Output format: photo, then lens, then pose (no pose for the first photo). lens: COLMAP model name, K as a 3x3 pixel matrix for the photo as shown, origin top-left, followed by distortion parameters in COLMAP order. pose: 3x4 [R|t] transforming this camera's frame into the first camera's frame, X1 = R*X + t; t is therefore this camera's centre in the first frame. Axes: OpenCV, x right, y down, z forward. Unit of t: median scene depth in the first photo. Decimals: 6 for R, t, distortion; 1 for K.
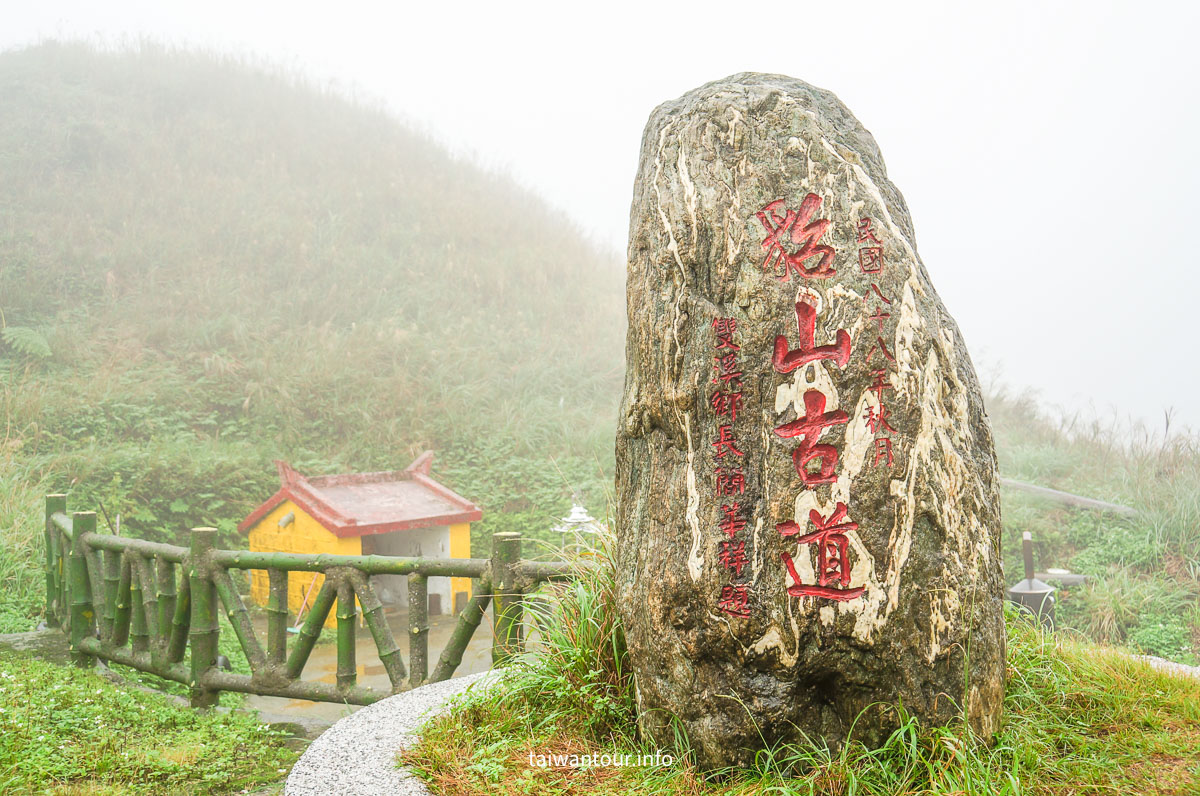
lens RADIAL K [[1231.2, 0, 600.2], [0, 1231.2, 395.2], [0, 0, 1]] dist [0.078102, 0.000000]
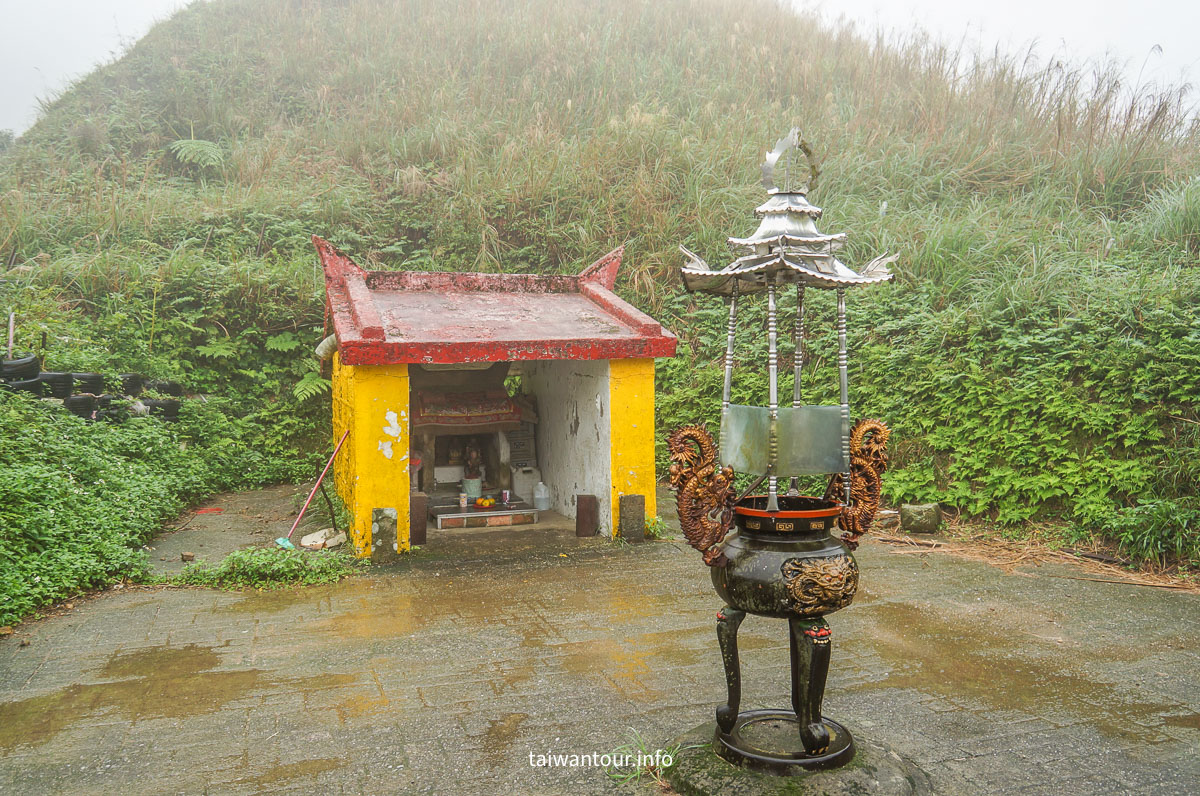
lens RADIAL K [[931.1, 0, 596.8], [0, 931.1, 400.4], [0, 0, 1]] dist [-0.066252, 0.035999]
pose [[0.925536, 0.031533, -0.377345, 0.014841], [-0.012481, 0.998525, 0.052831, 0.087076], [0.378455, -0.044187, 0.924564, 0.559643]]
